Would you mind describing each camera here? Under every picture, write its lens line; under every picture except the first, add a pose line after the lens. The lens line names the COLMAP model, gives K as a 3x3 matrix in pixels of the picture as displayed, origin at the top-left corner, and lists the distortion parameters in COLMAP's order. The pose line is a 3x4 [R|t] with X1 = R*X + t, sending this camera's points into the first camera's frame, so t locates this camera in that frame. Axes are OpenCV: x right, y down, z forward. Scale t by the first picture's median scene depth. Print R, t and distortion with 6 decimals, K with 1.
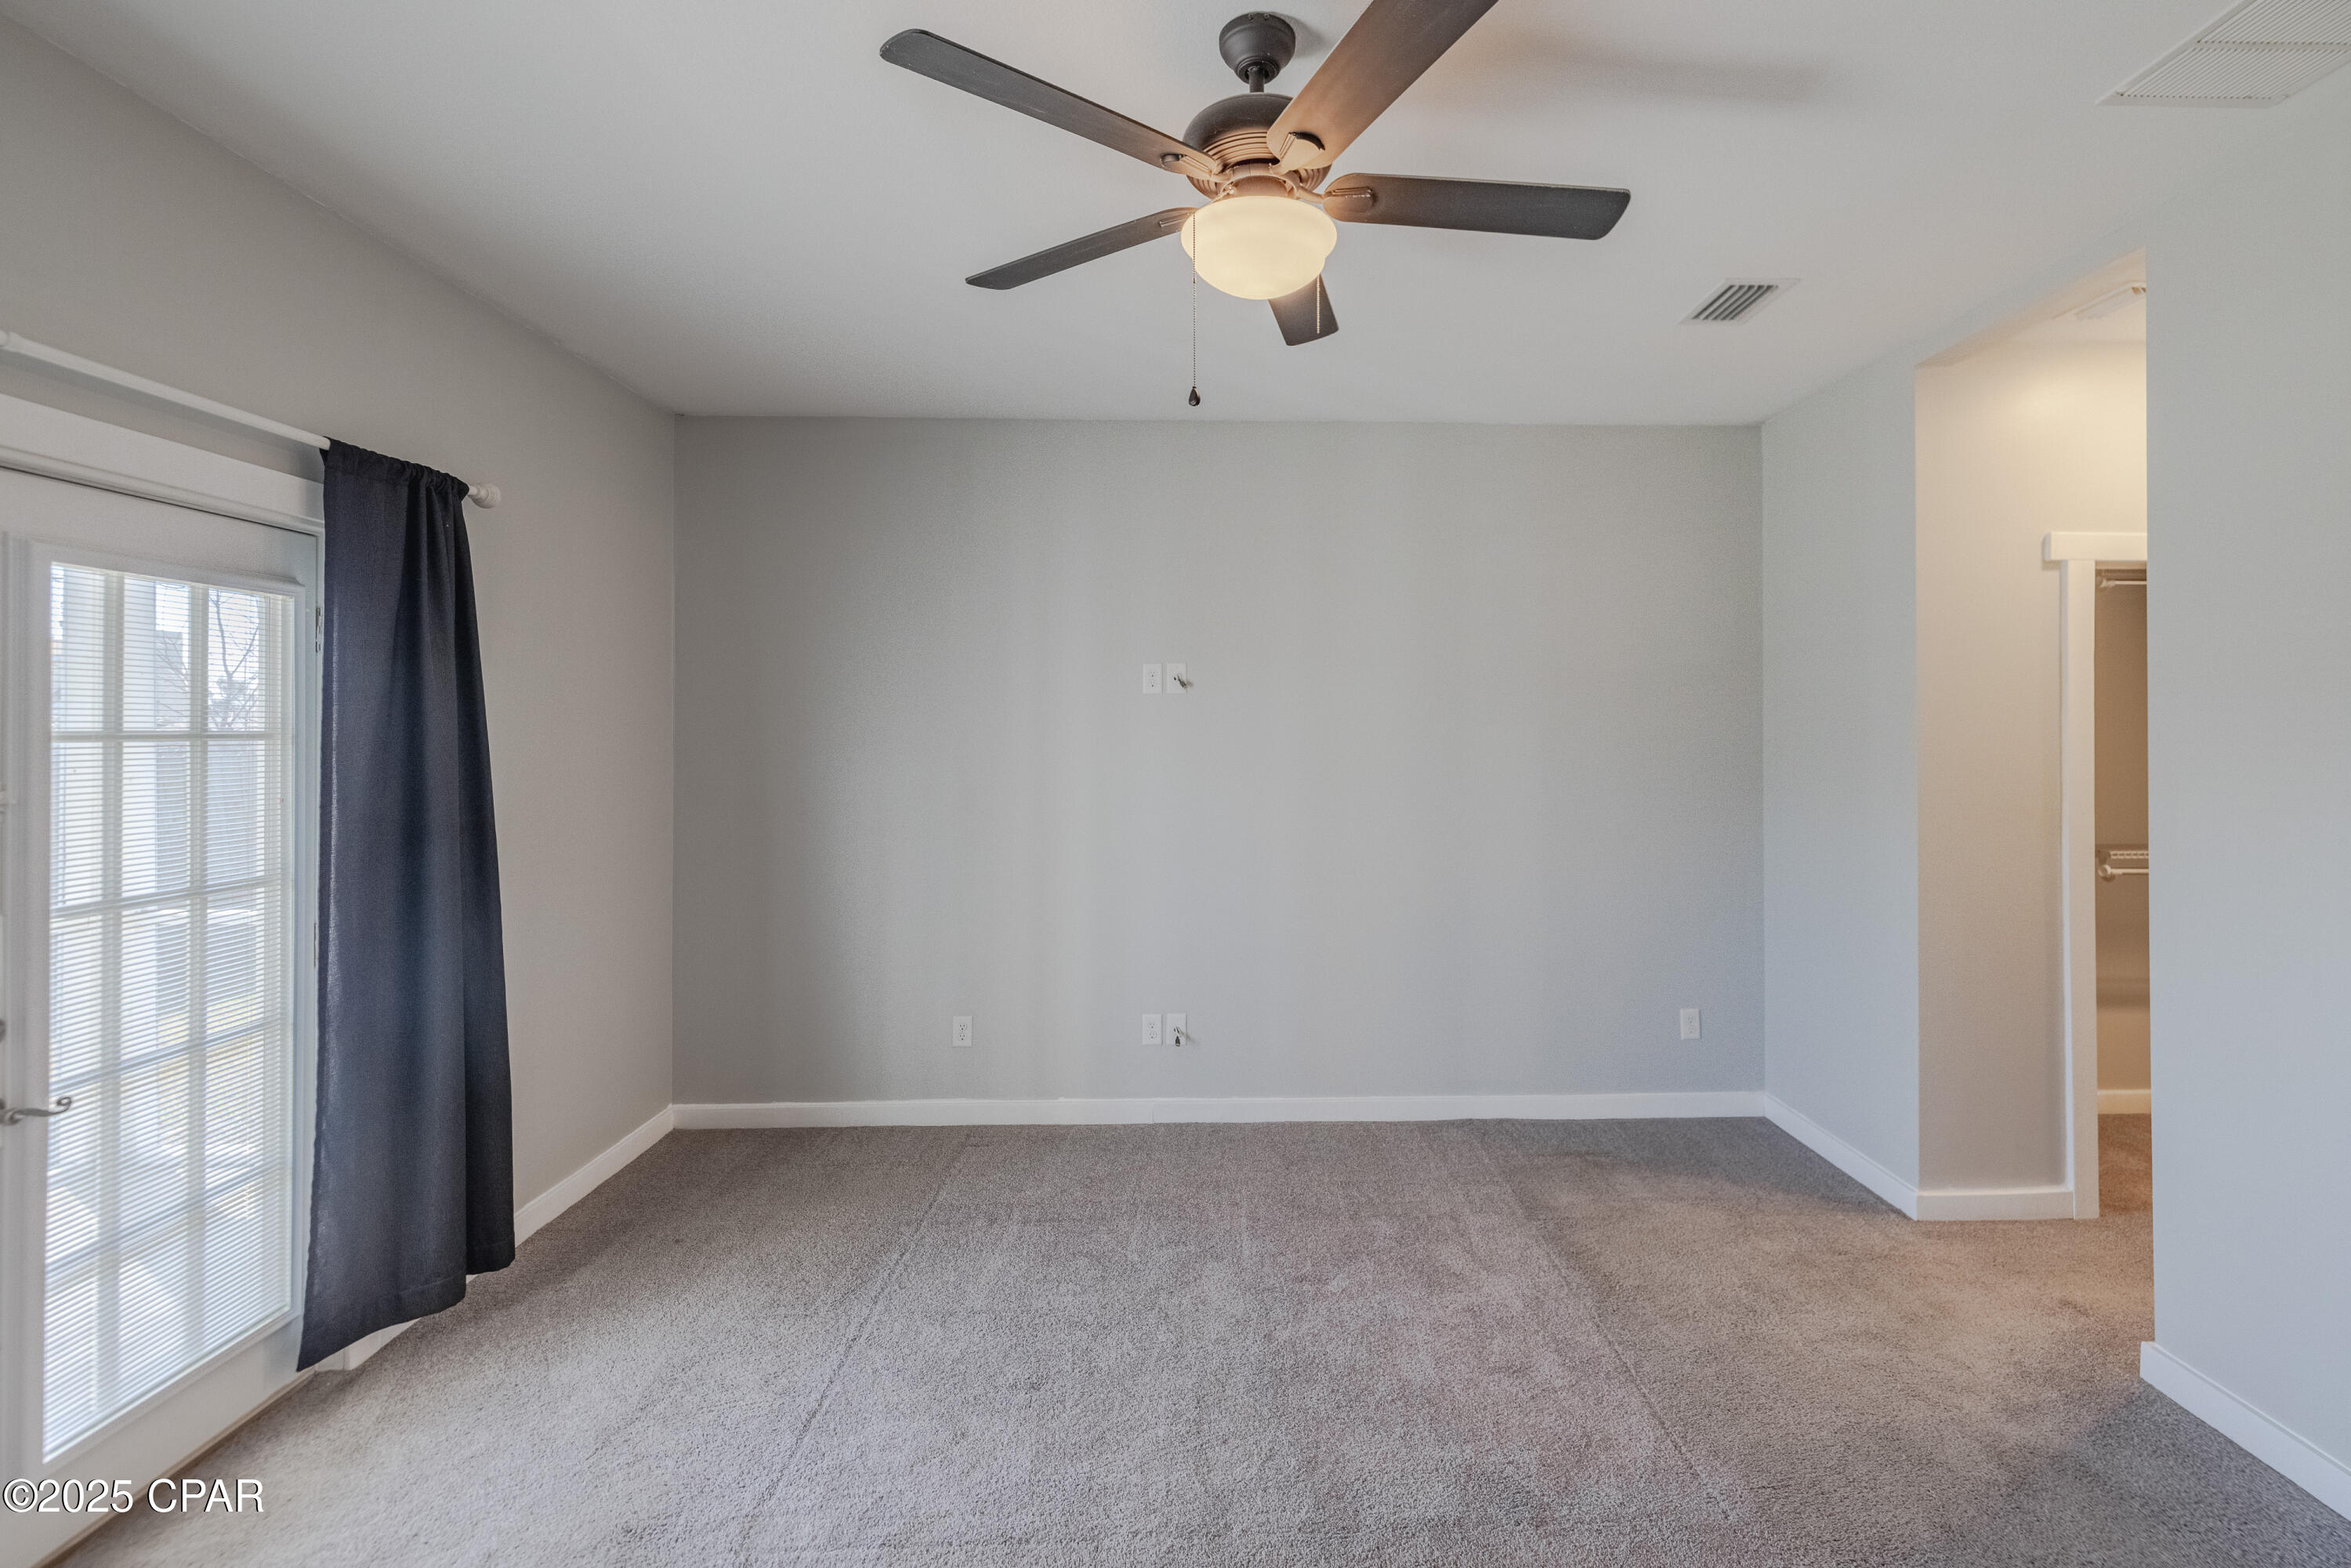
lens RADIAL K [[998.4, 0, 1254.9], [0, 998.4, 734.7], [0, 0, 1]] dist [0.004254, -0.000422]
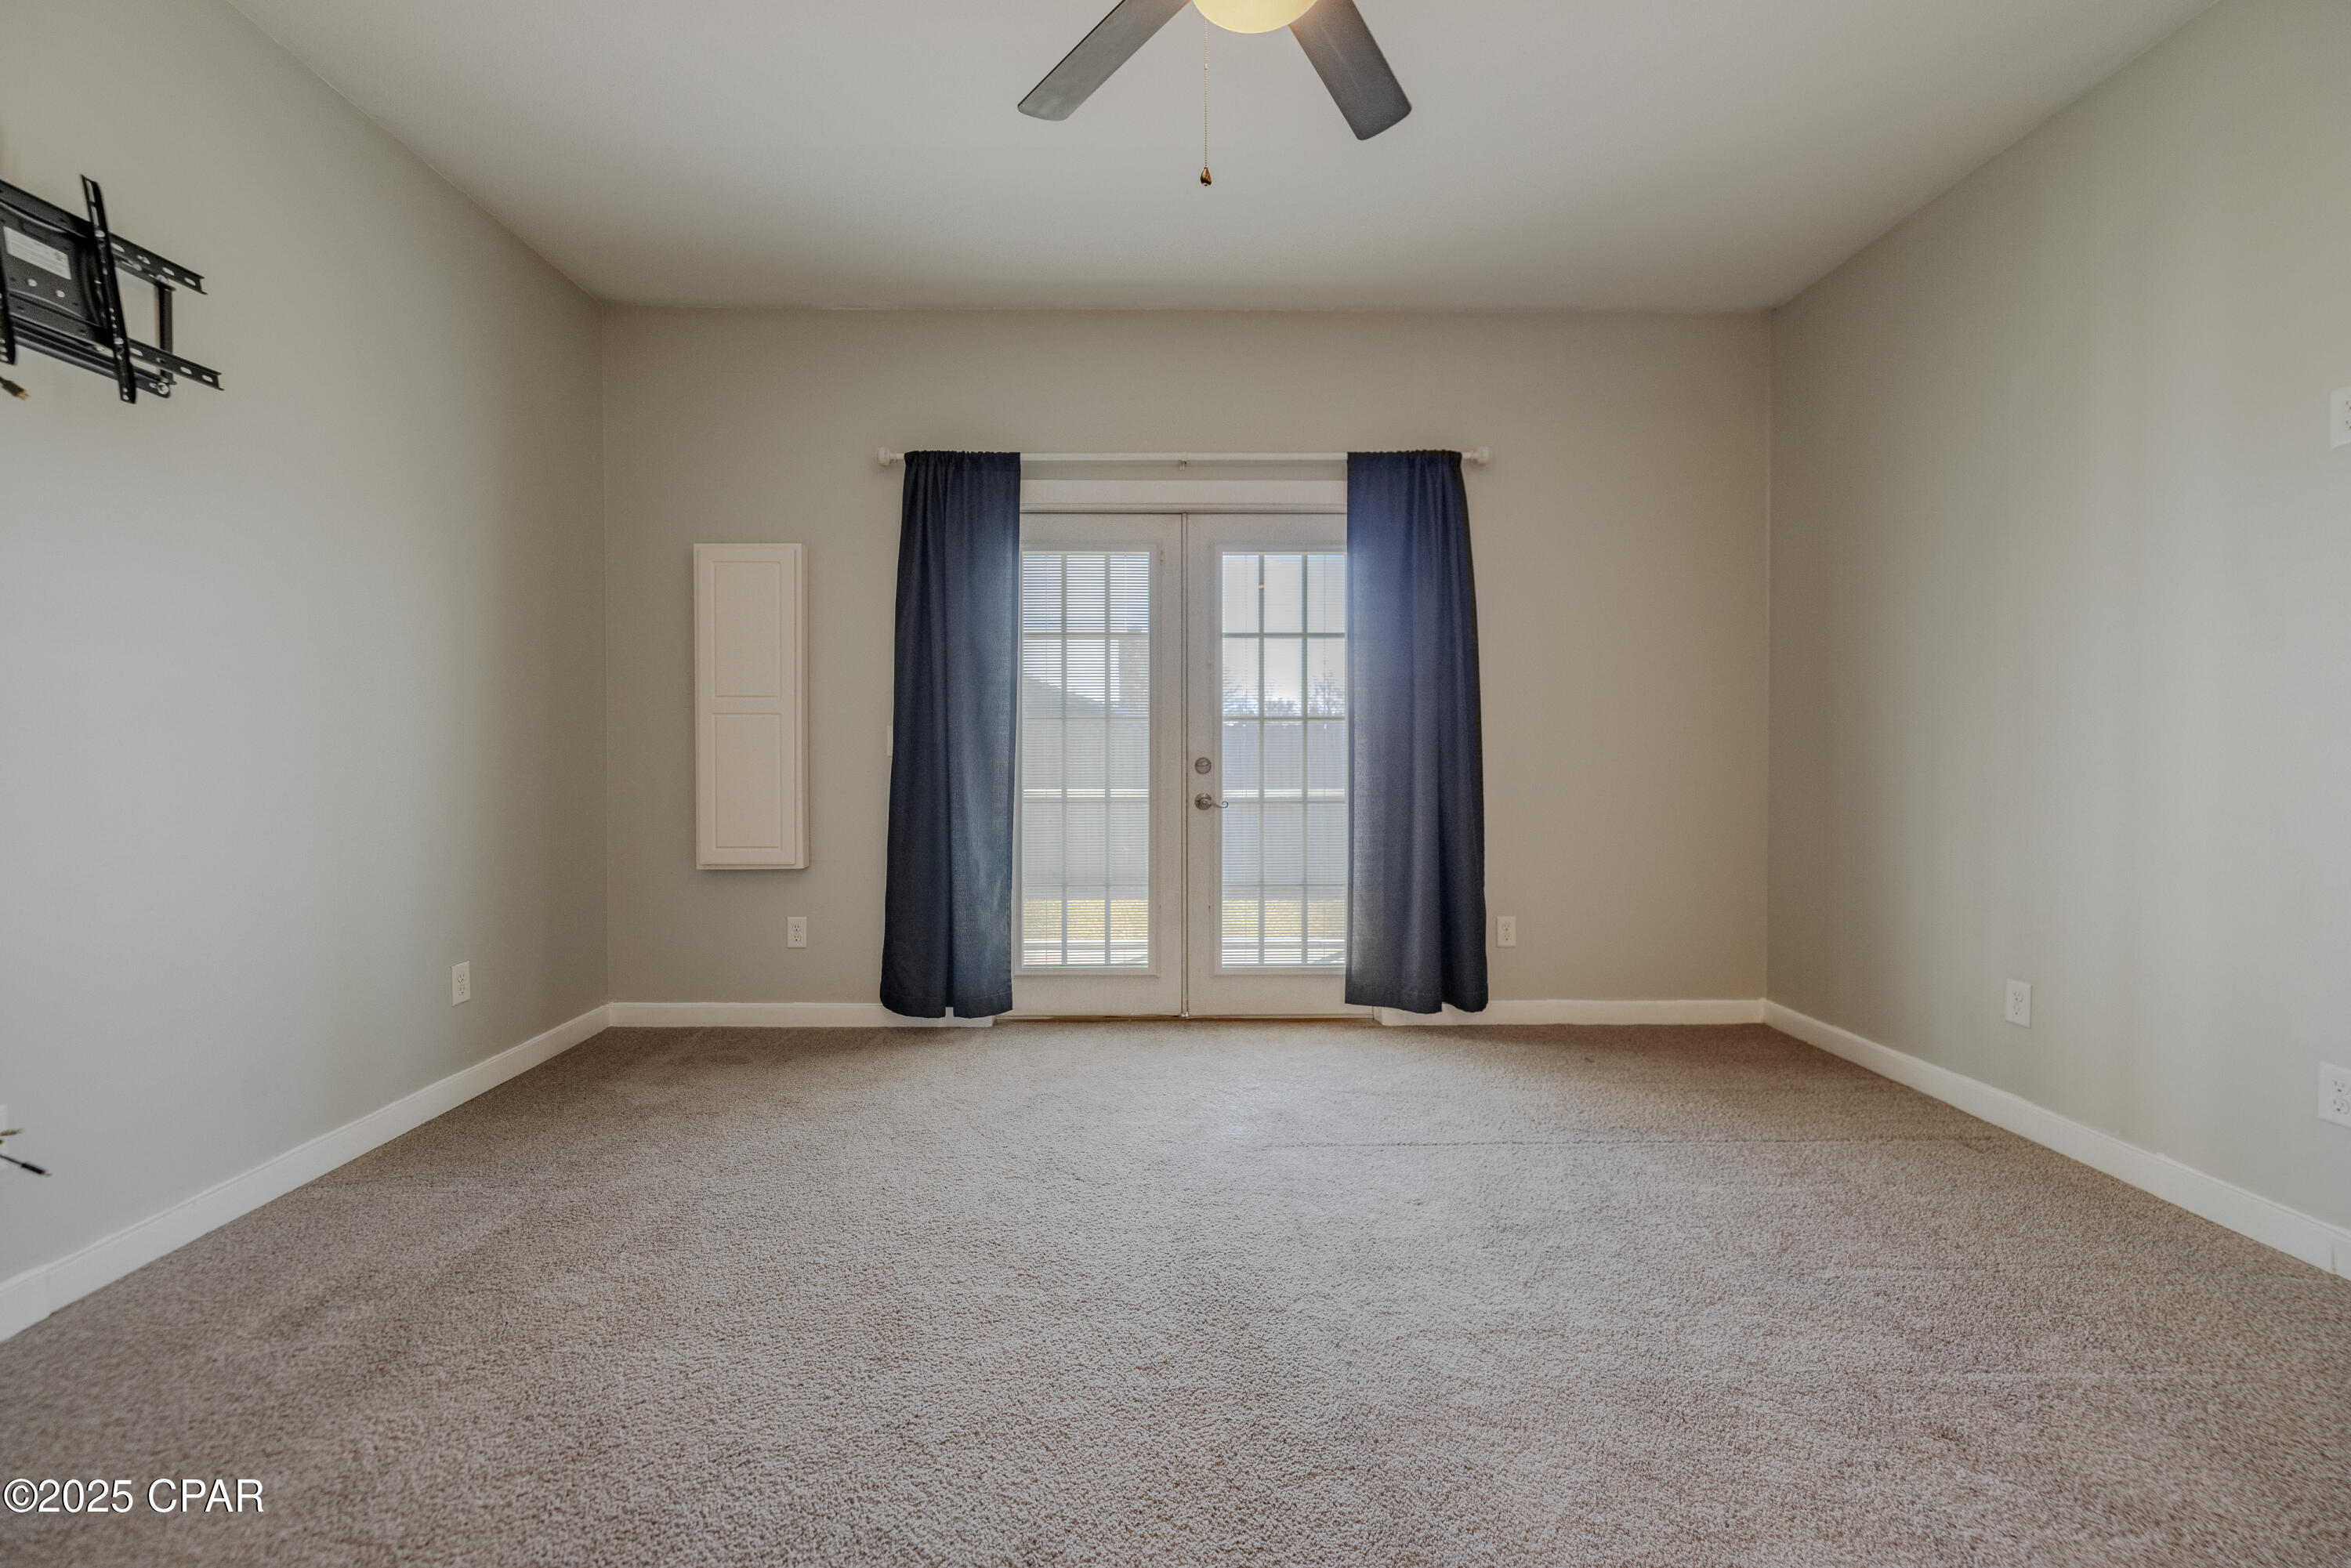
lens RADIAL K [[998.4, 0, 1181.5], [0, 998.4, 775.5], [0, 0, 1]] dist [0.004254, -0.000422]
pose [[-0.011120, 0.018648, -0.999764, 0.630832], [0.006015, 0.999809, 0.018582, 0.175866], [0.999920, -0.005807, -0.011230, 0.614880]]
